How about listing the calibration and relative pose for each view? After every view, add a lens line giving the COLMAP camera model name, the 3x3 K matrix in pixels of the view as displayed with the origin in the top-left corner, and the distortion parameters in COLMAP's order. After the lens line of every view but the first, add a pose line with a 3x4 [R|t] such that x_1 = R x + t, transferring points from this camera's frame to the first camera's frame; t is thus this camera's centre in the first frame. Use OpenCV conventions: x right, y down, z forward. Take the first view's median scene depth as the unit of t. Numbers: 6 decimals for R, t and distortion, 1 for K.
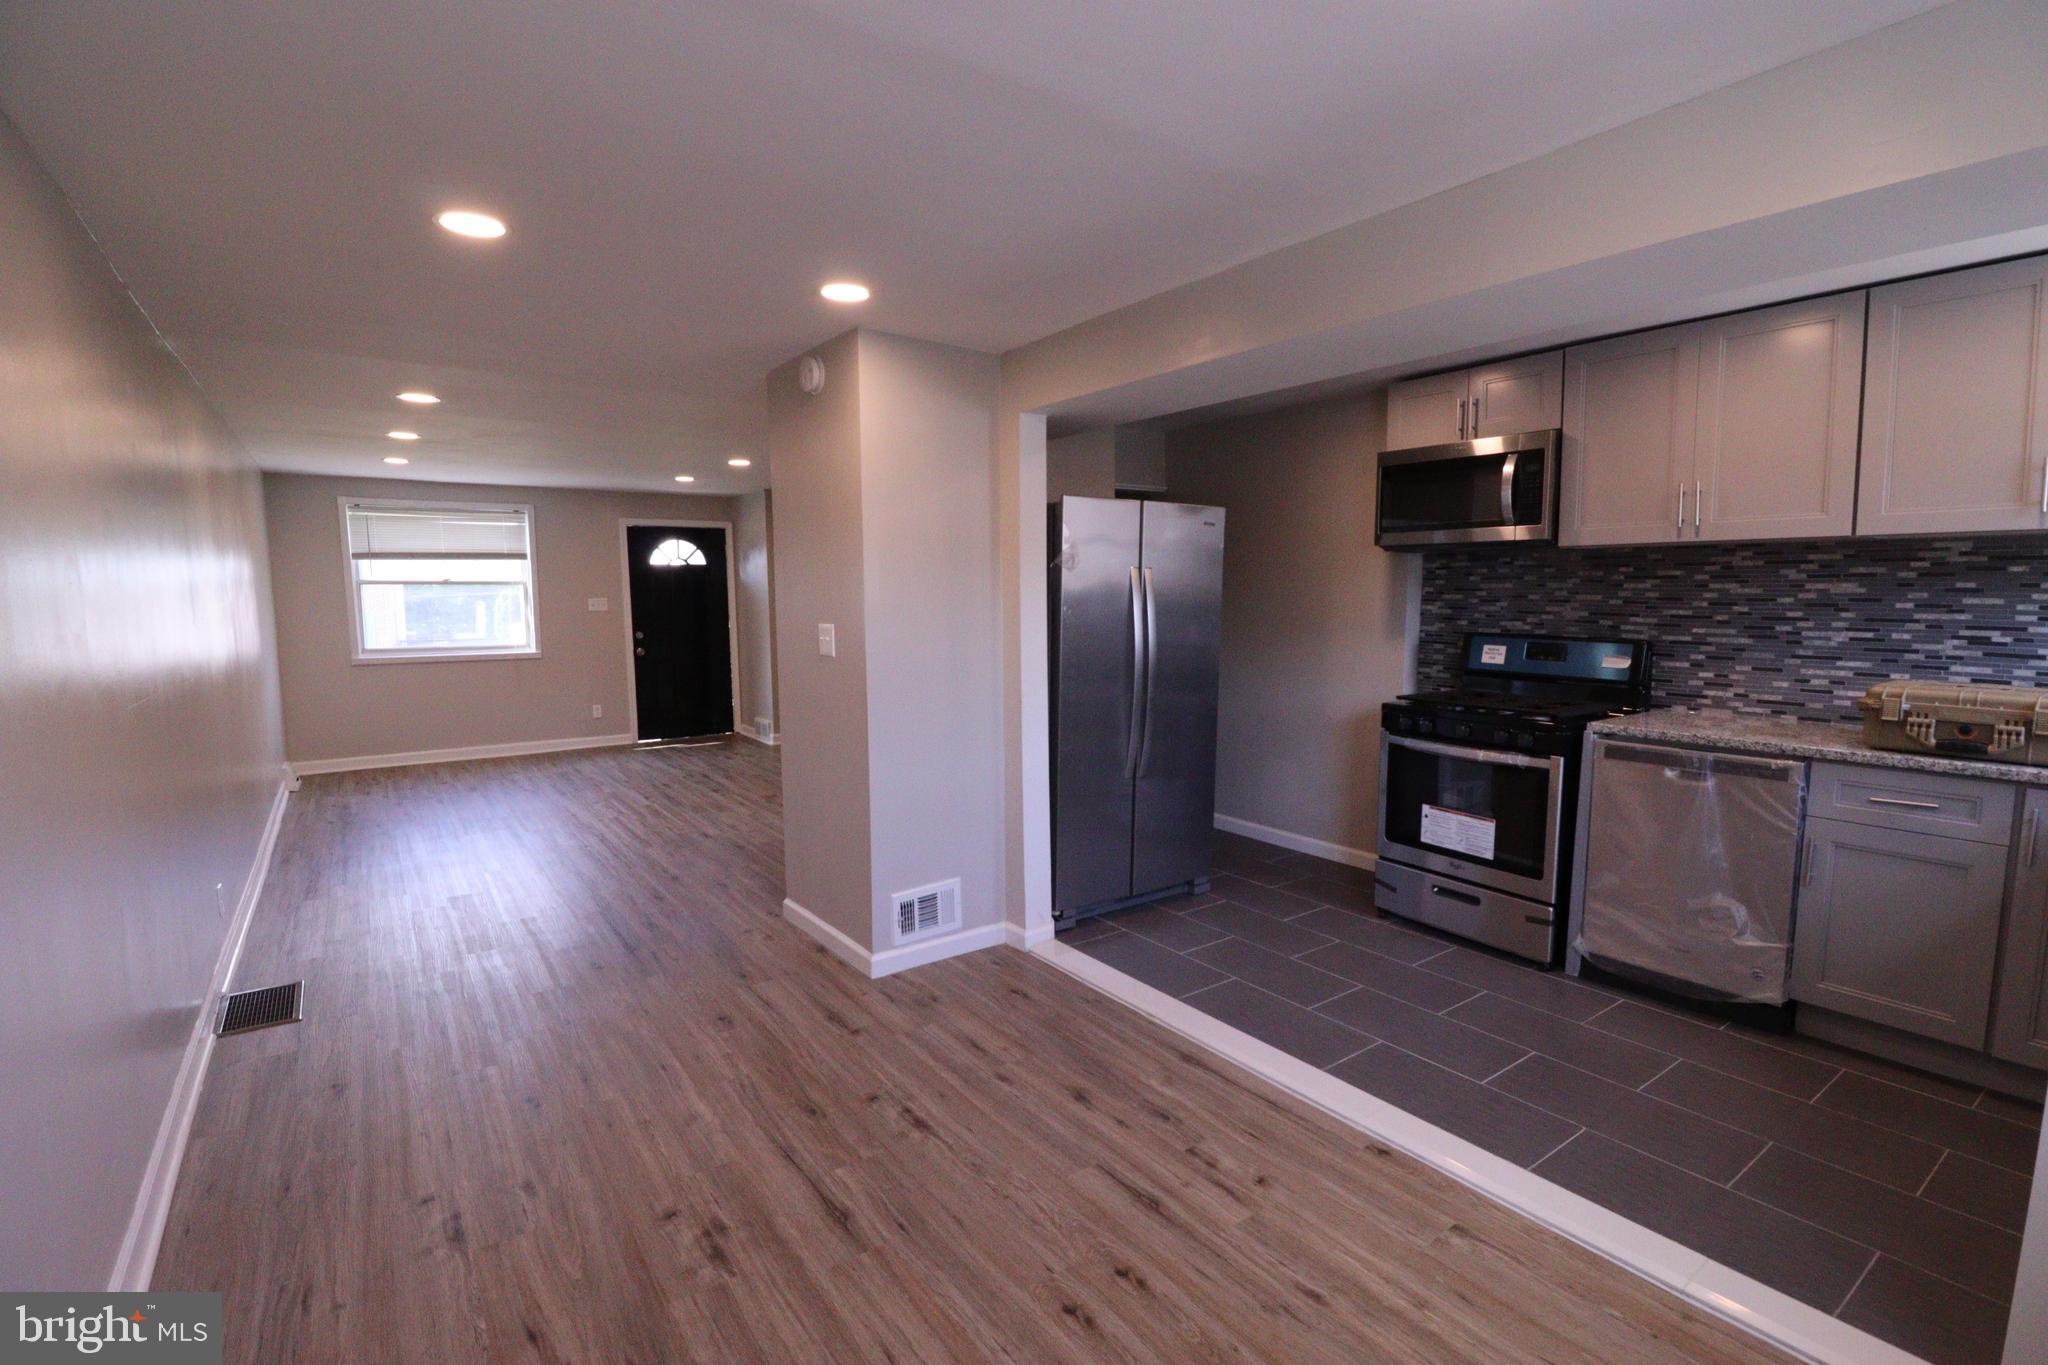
lens RADIAL K [[946.2, 0, 1032.5], [0, 946.2, 684.6], [0, 0, 1]] dist [-0.000212, -0.013991]
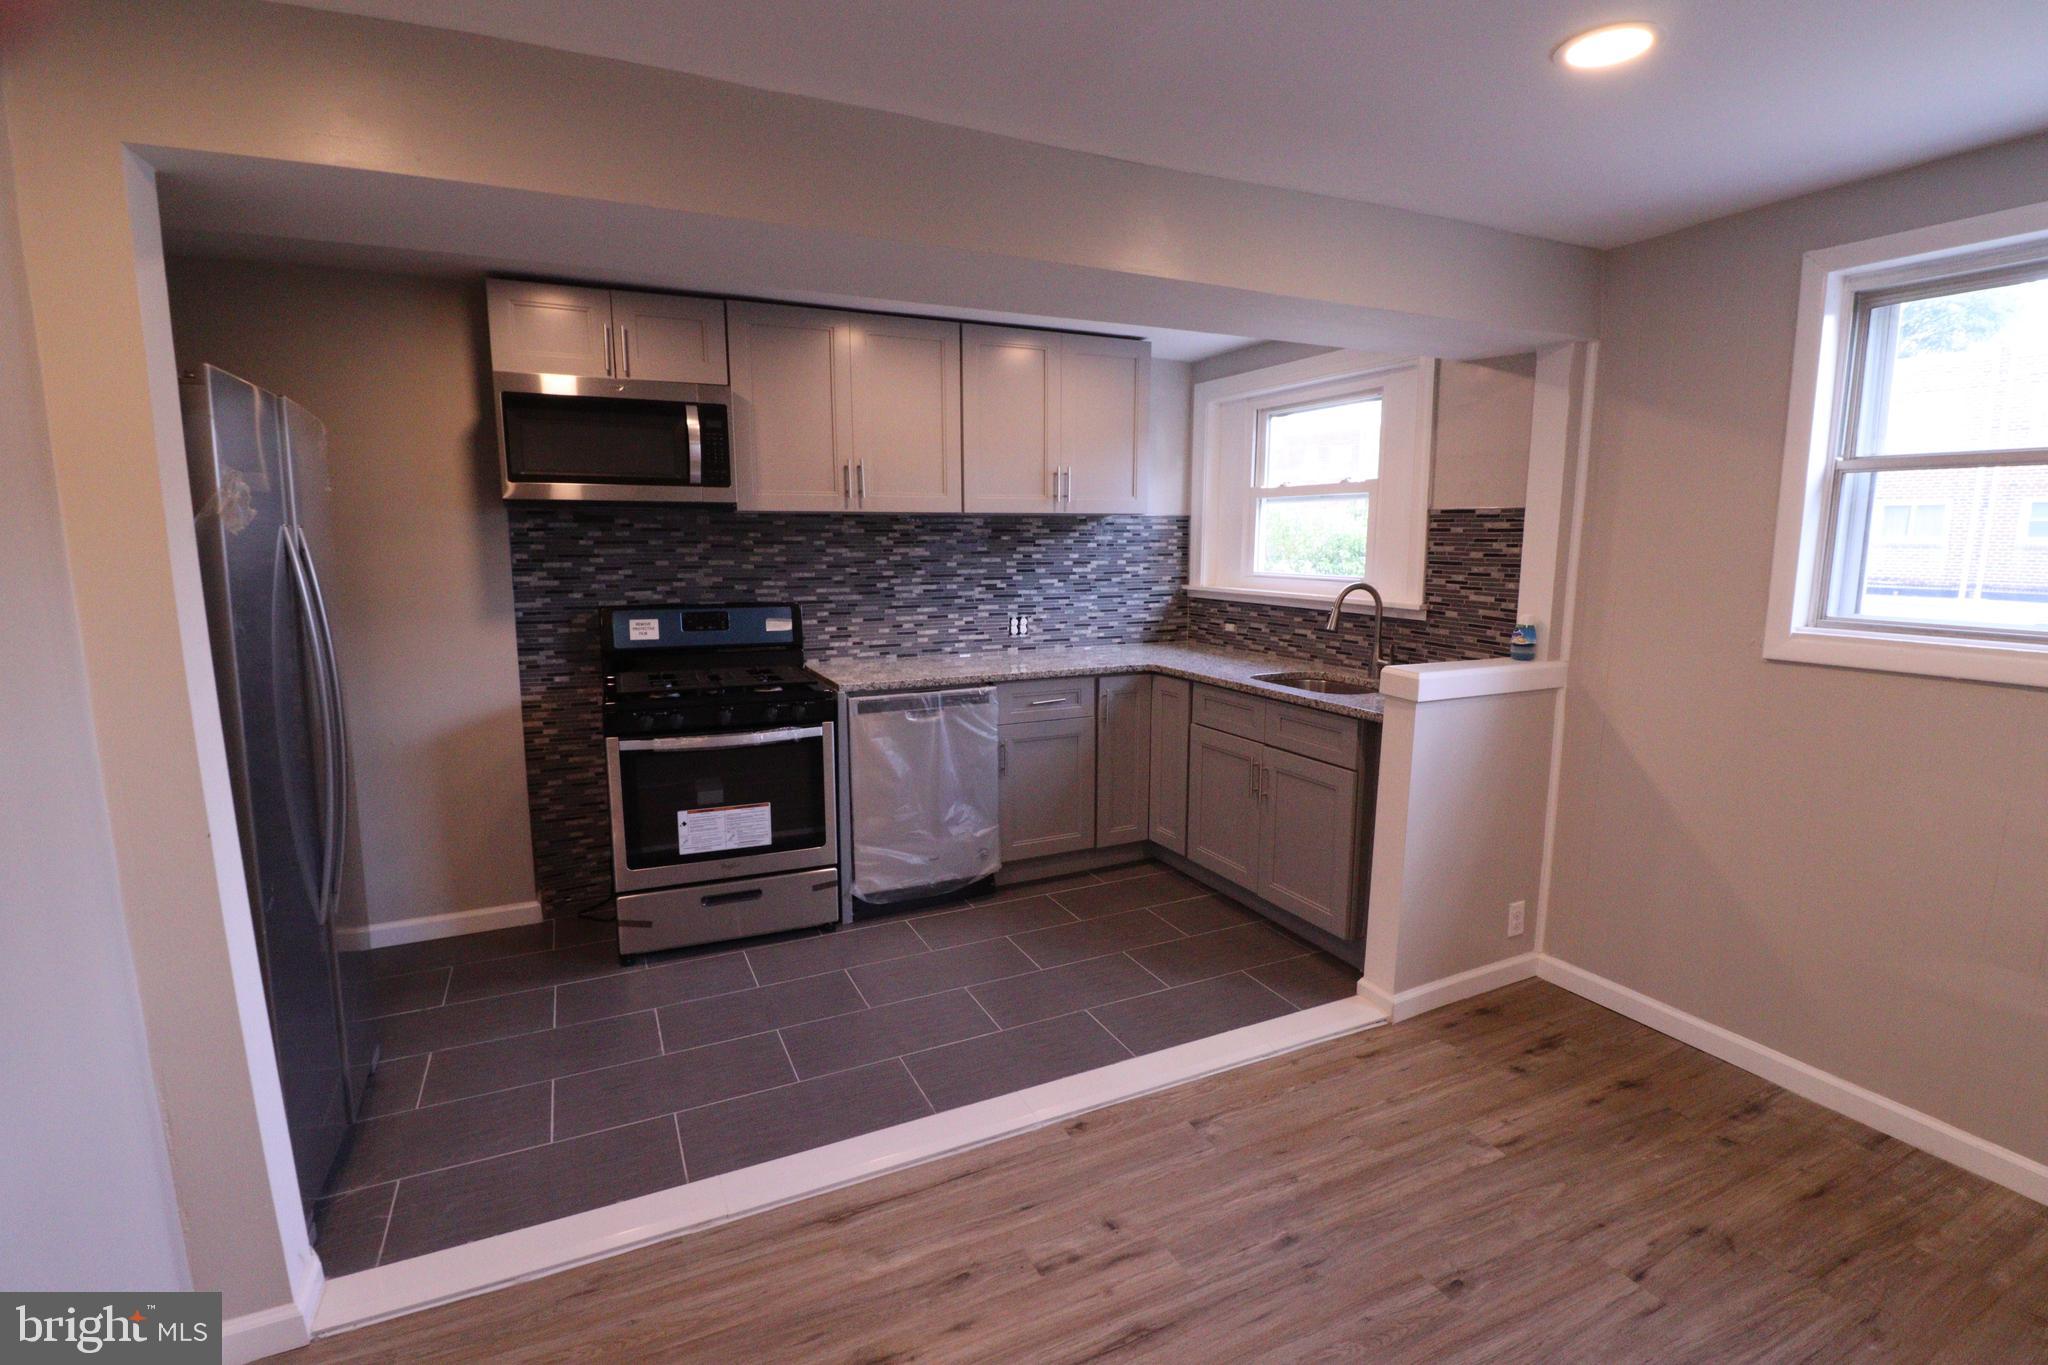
lens RADIAL K [[946.2, 0, 1032.5], [0, 946.2, 684.6], [0, 0, 1]] dist [-0.000212, -0.013991]
pose [[0.167466, -0.146821, 0.974884, -0.387072], [0.100535, 0.986237, 0.131260, -0.073390], [-0.980738, 0.076029, 0.179922, 0.590218]]
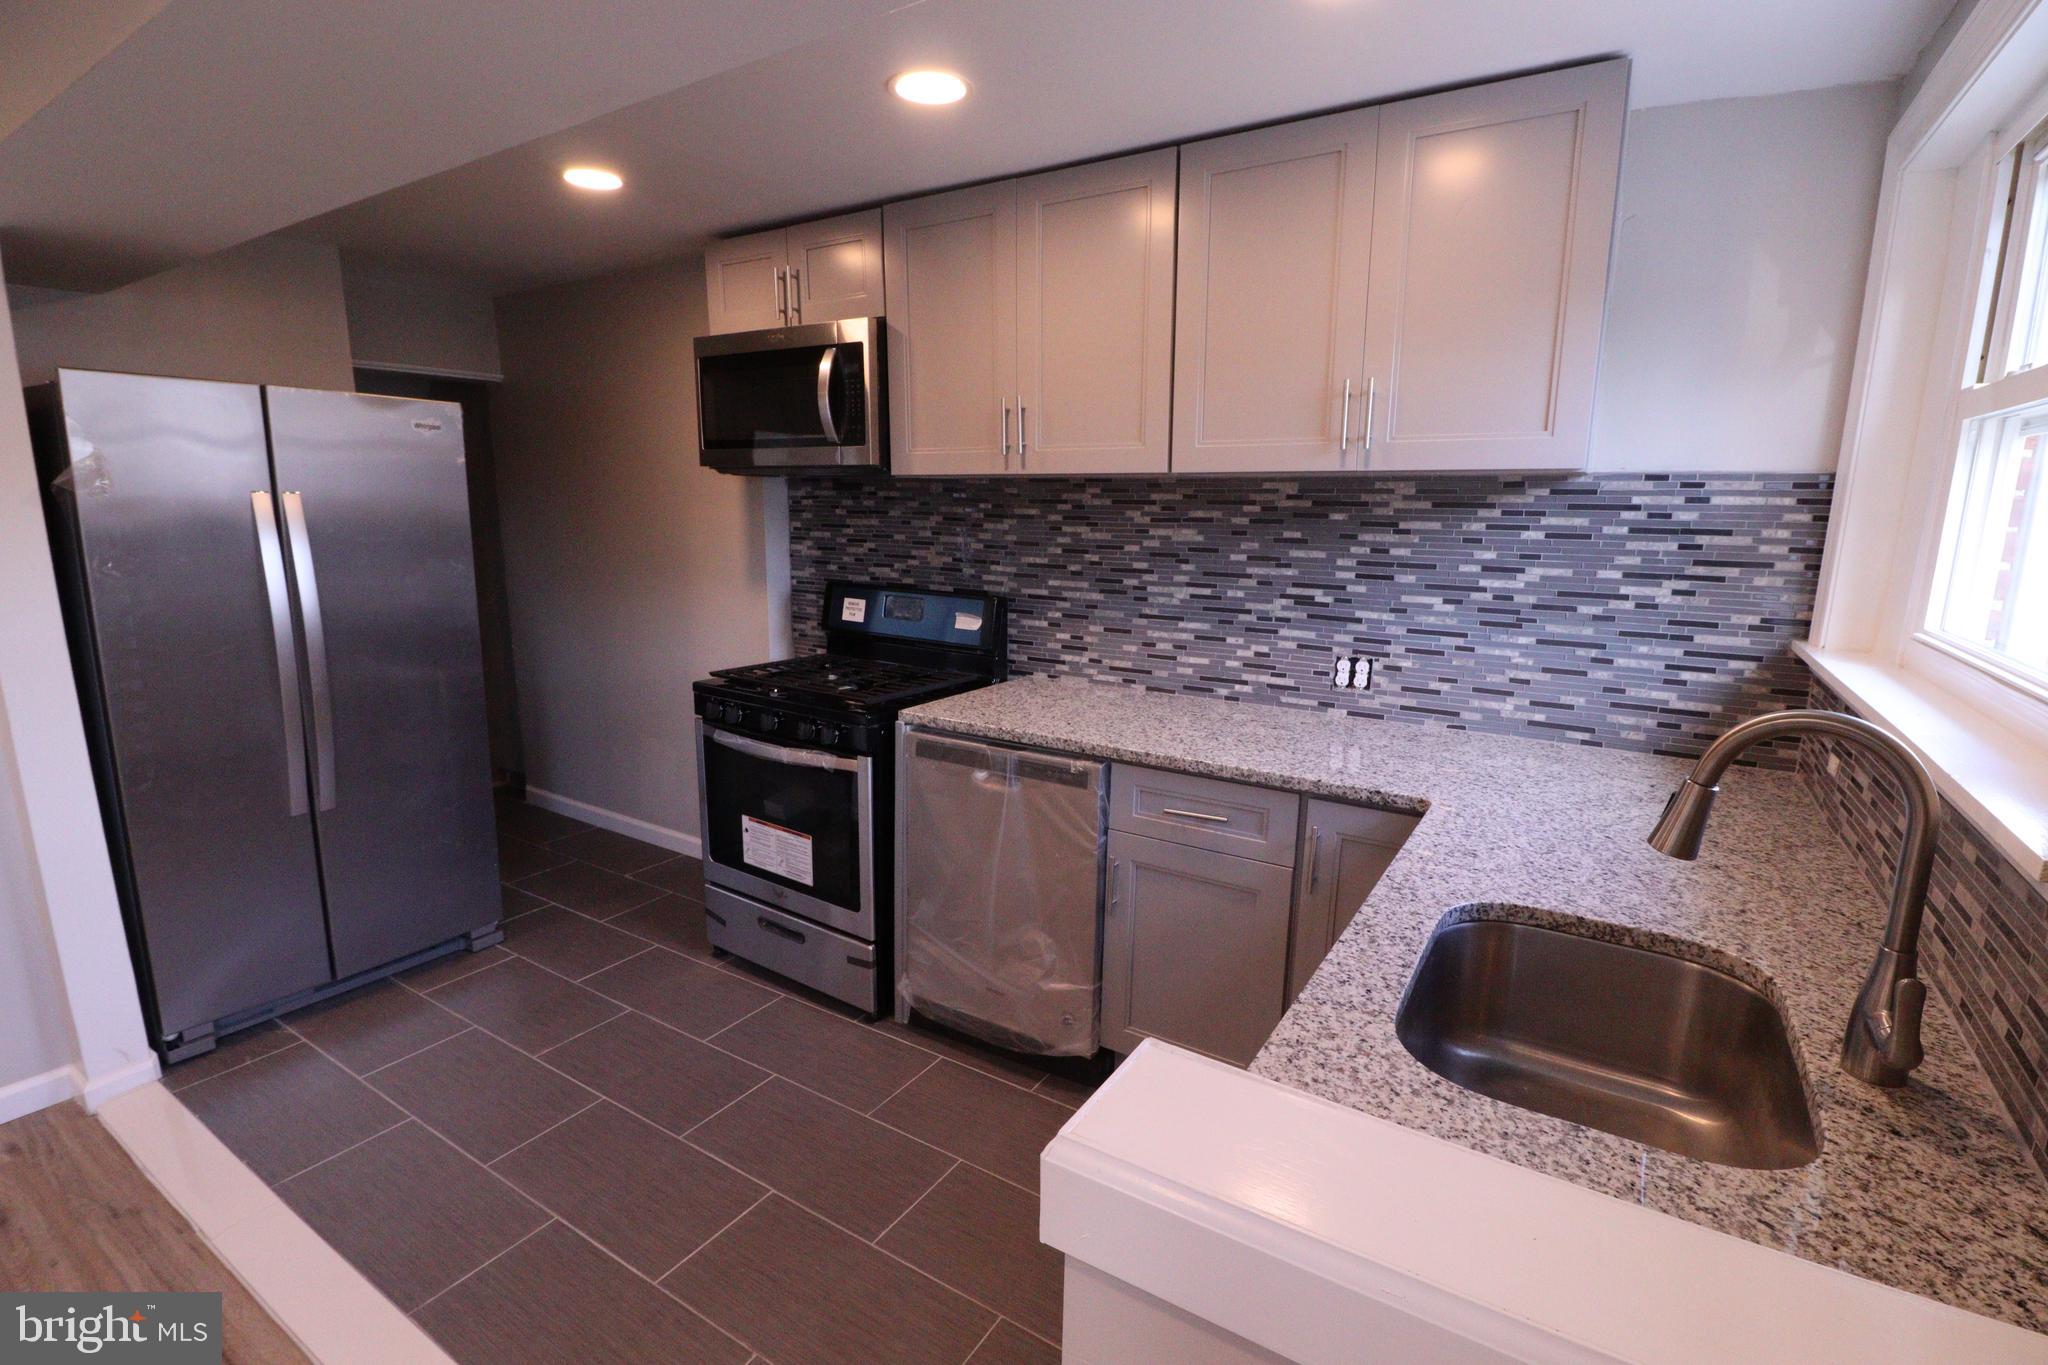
lens RADIAL K [[946.2, 0, 1032.5], [0, 946.2, 684.6], [0, 0, 1]] dist [-0.000212, -0.013991]
pose [[0.926635, -0.055296, 0.371874, 0.395052], [0.021566, 0.995314, 0.094260, -0.049772], [-0.375343, -0.079325, 0.923485, 0.244761]]
